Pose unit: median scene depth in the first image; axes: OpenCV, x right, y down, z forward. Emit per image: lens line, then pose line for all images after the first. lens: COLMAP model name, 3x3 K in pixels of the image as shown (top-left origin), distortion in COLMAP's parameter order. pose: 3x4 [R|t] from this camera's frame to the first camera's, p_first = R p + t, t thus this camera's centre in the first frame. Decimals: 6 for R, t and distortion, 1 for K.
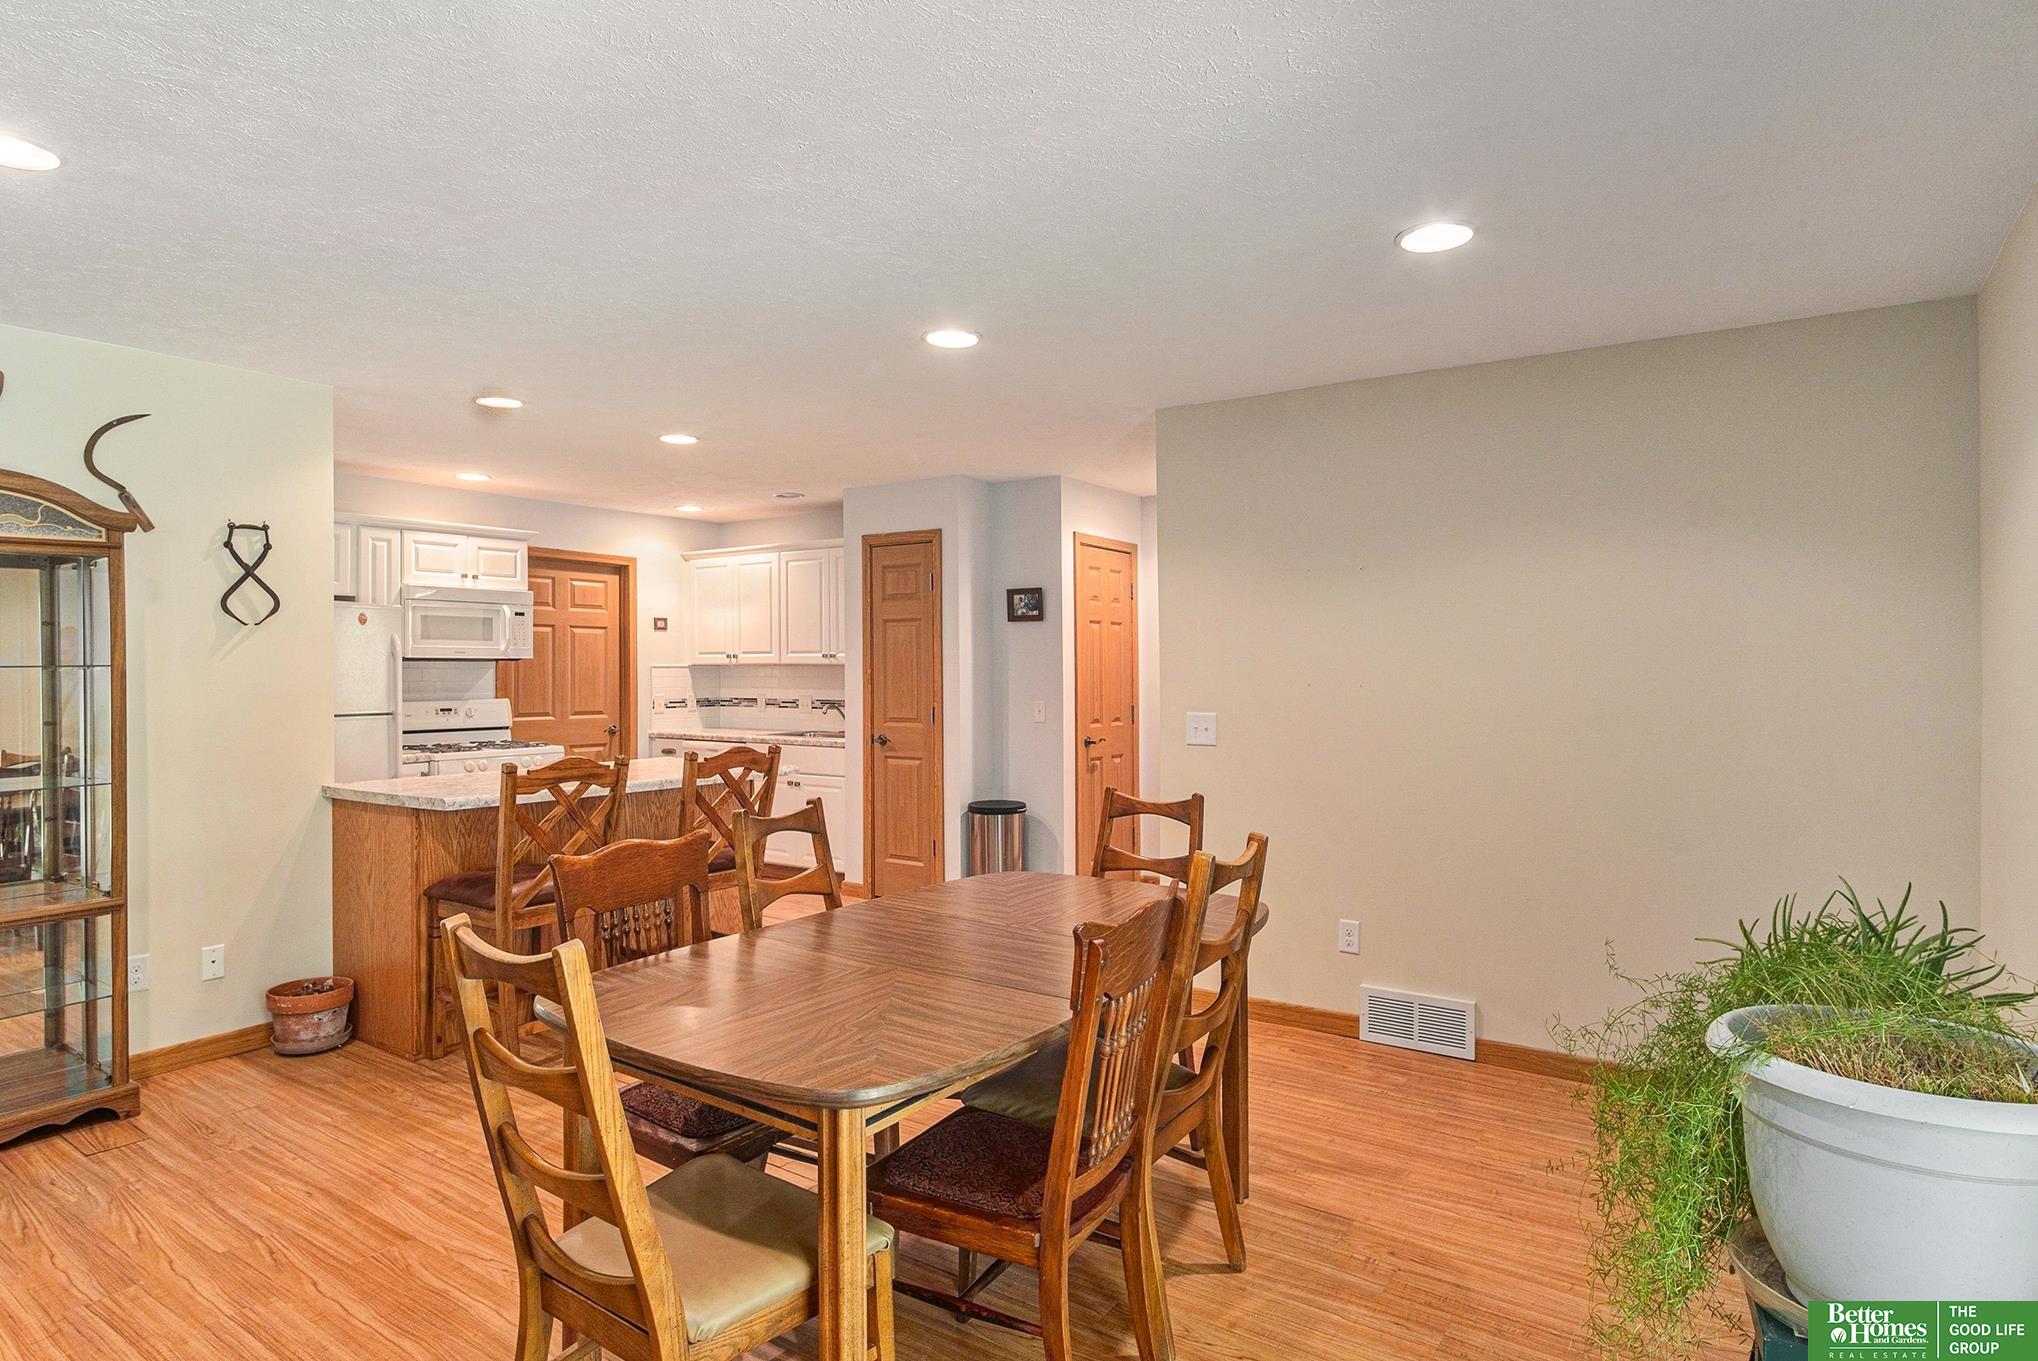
lens RADIAL K [[1131.3, 0, 1006.7], [0, 1131.3, 676.8], [0, 0, 1]] dist [-0.020675, 0.003349]
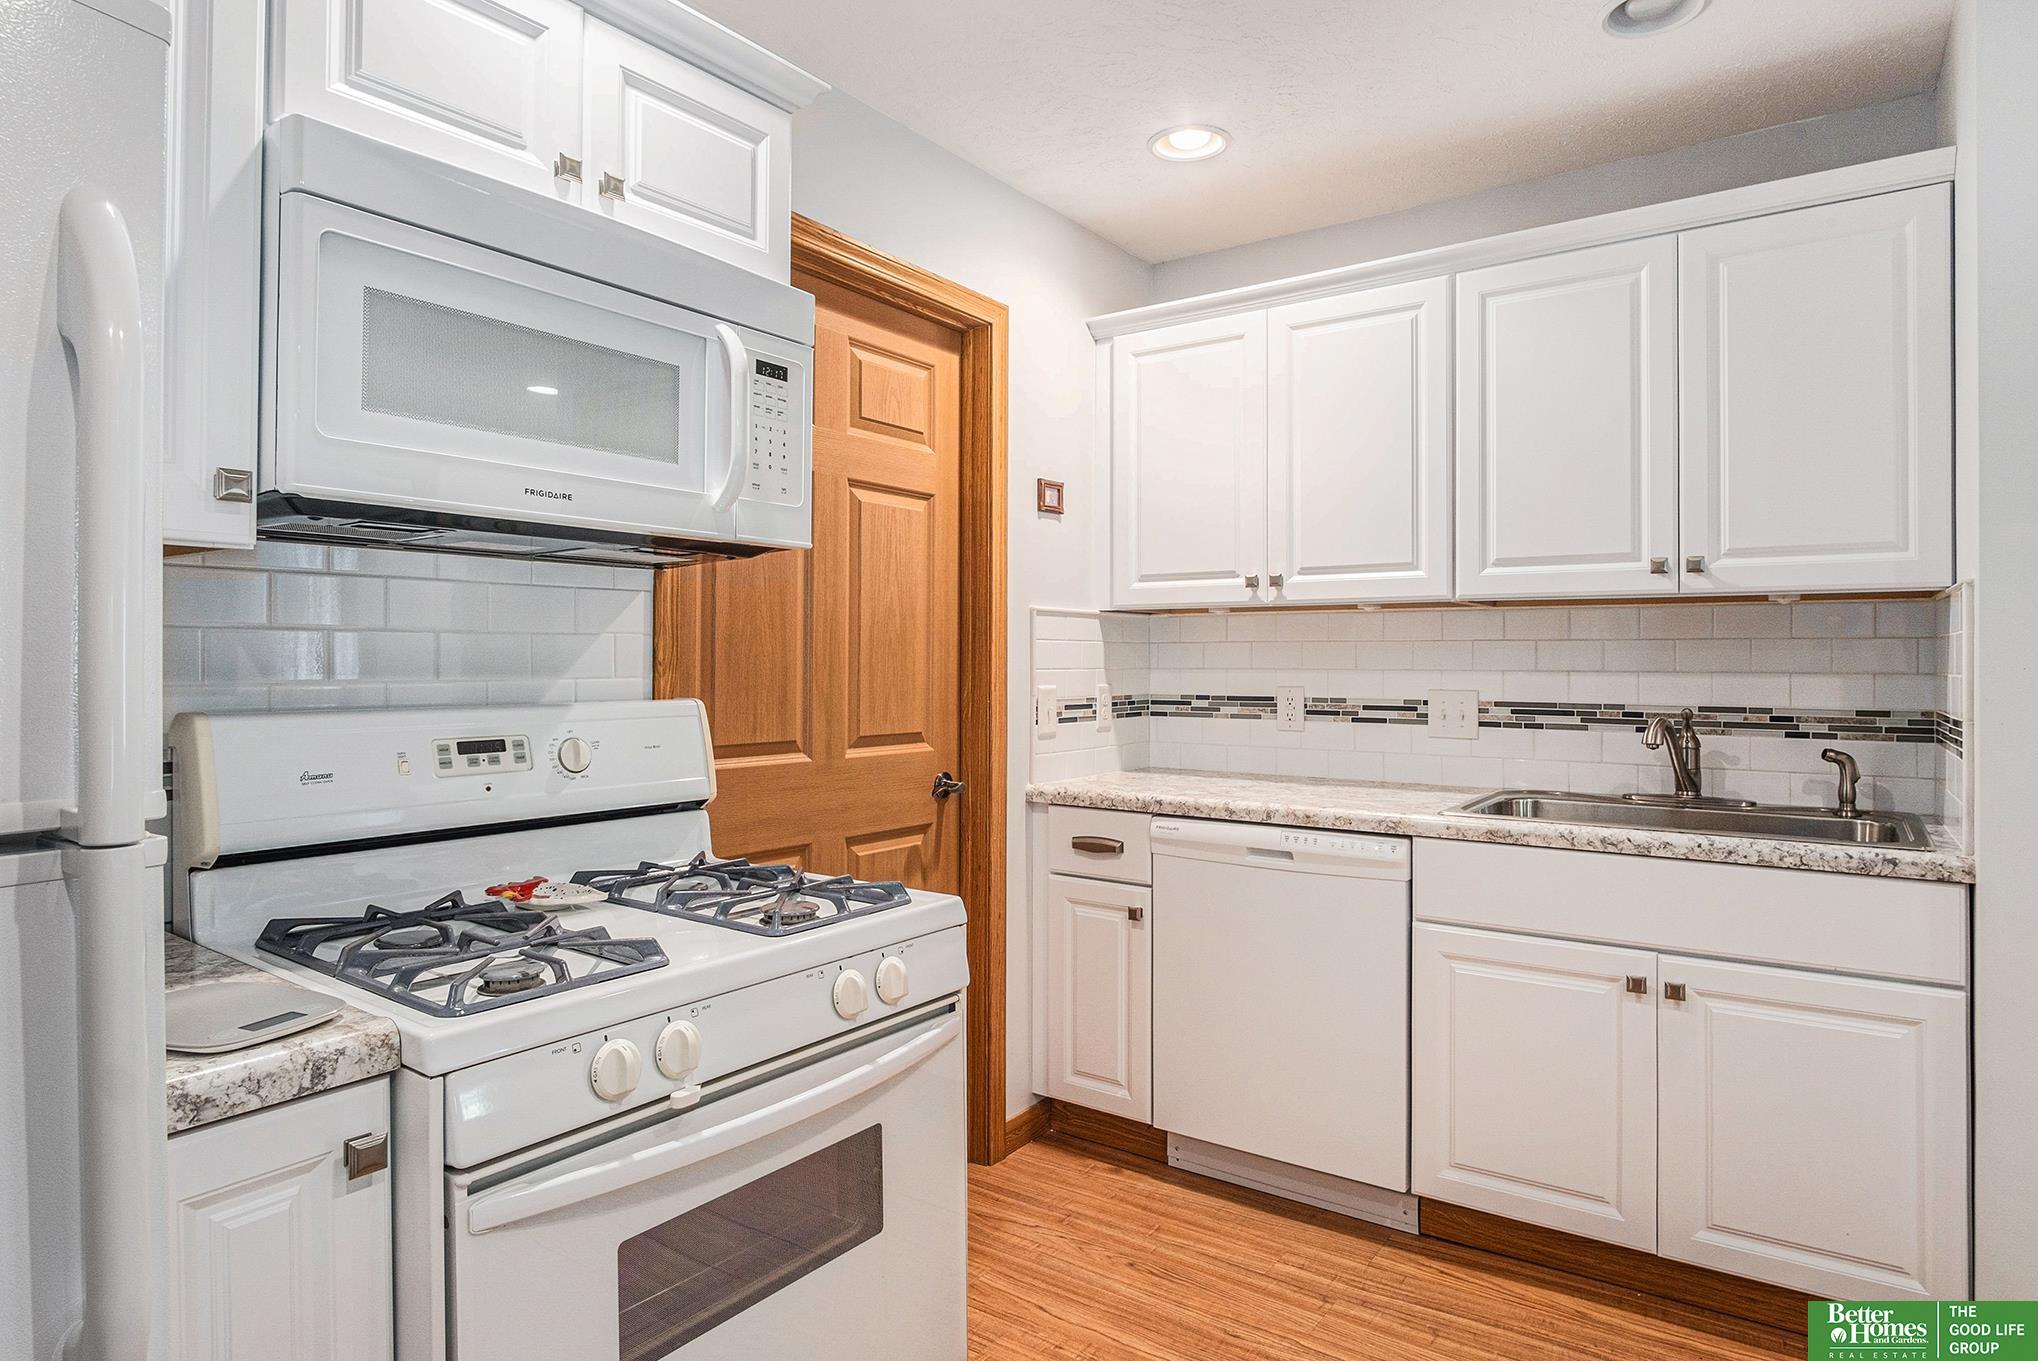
lens RADIAL K [[1131.3, 0, 1014.2], [0, 1131.3, 672.3], [0, 0, 1]] dist [-0.020675, 0.003349]
pose [[0.999962, 0.001655, -0.008516, -0.330980], [-0.001640, 0.999997, 0.001794, 0.010903], [0.008519, -0.001780, 0.999962, 0.657264]]
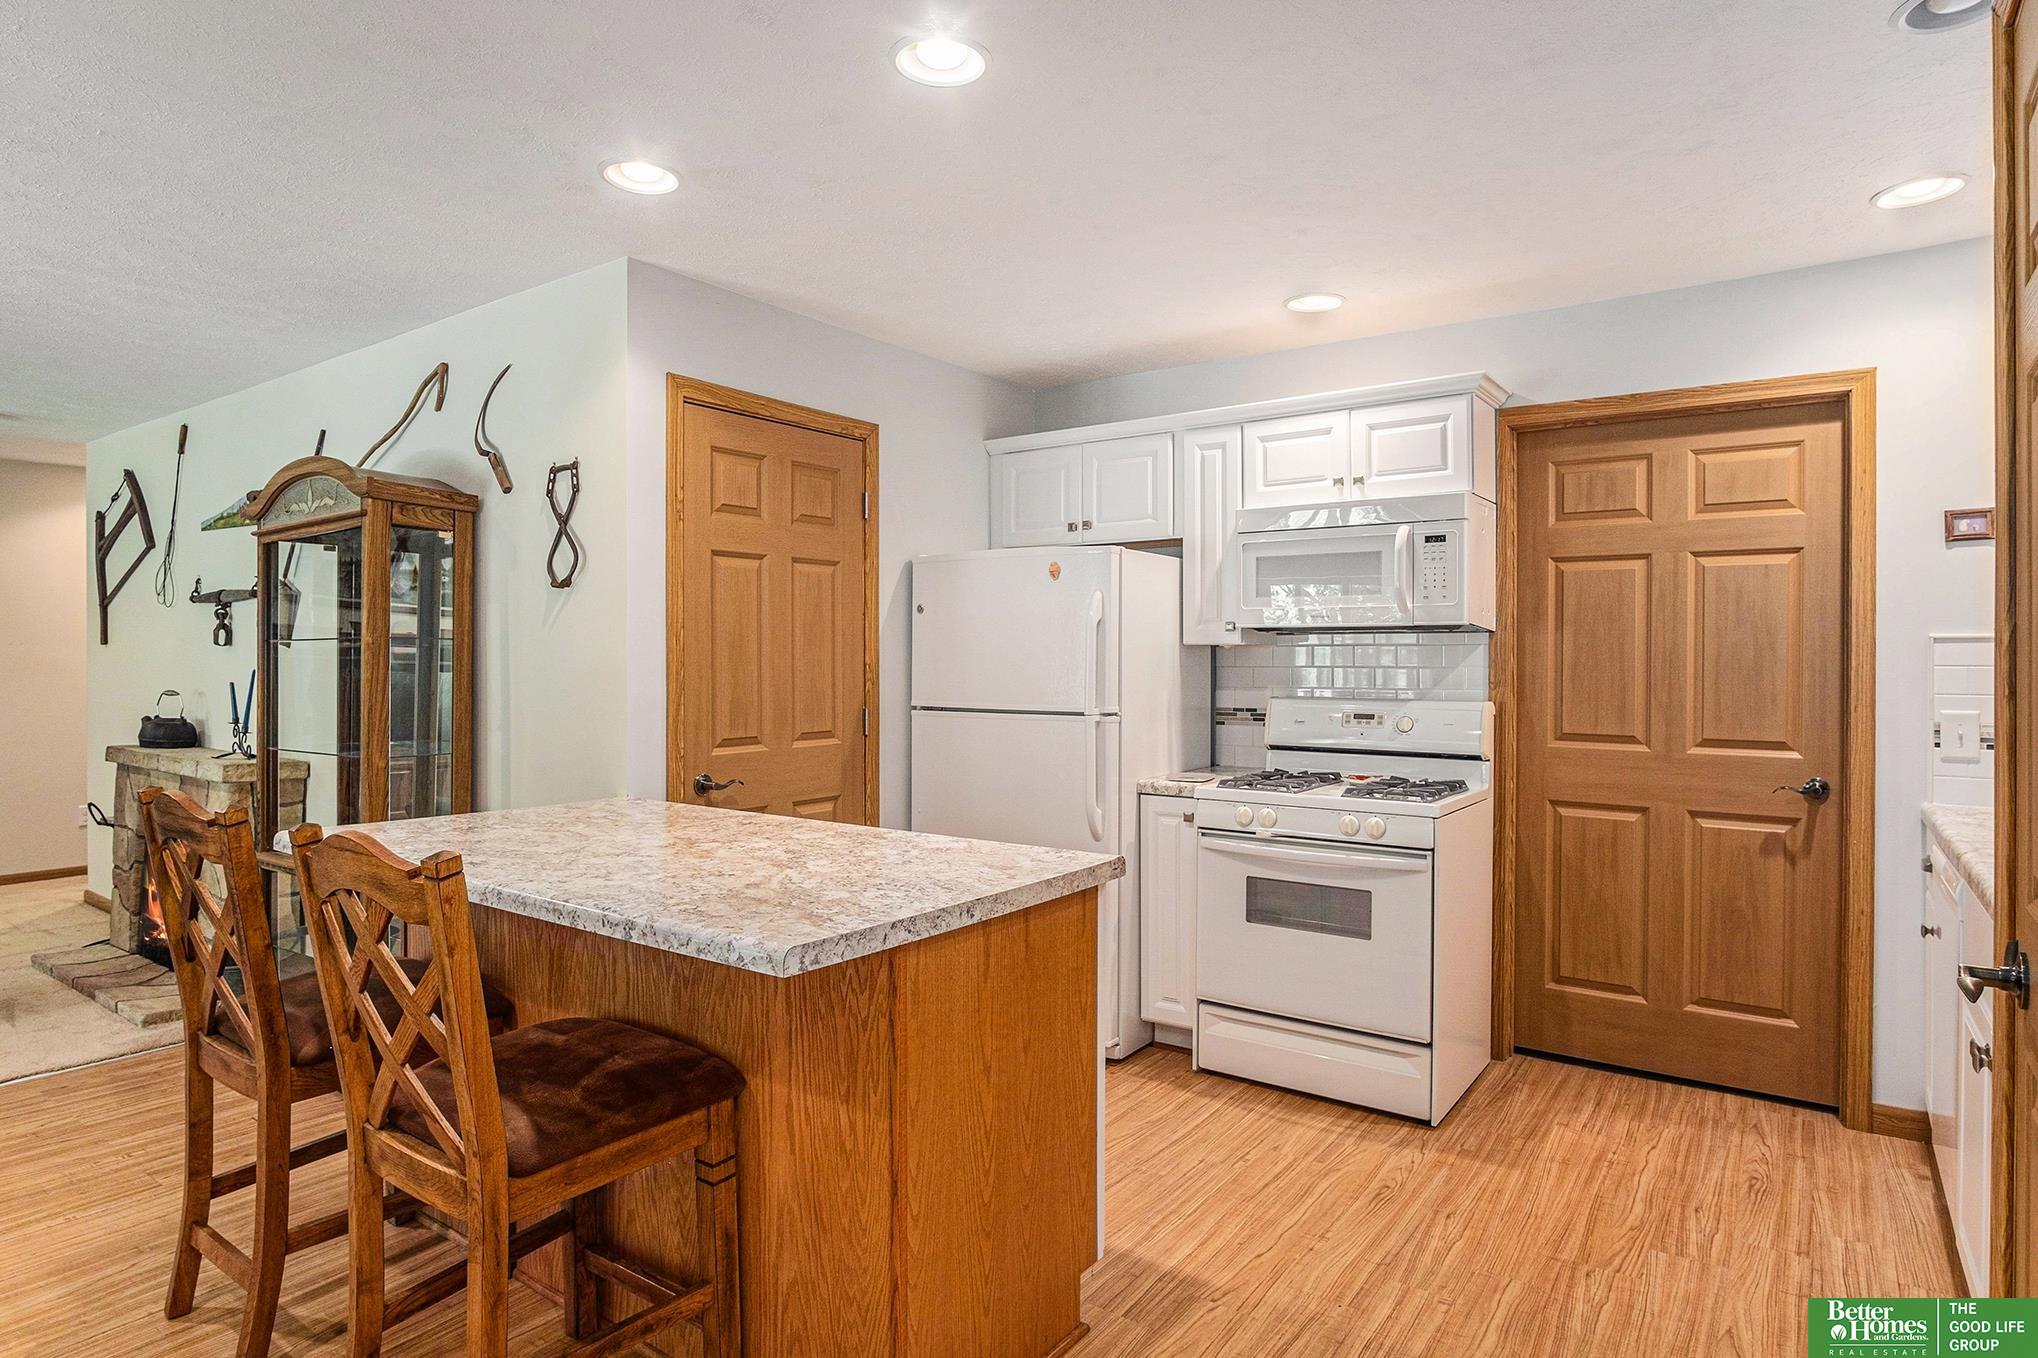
lens RADIAL K [[1131.3, 0, 1003.2], [0, 1131.3, 669.6], [0, 0, 1]] dist [-0.020675, 0.003349]
pose [[-0.015998, 0.006934, -0.999848, 0.076706], [-0.010542, 0.999919, 0.007103, 0.002429], [0.999816, 0.010654, -0.015924, 0.716321]]
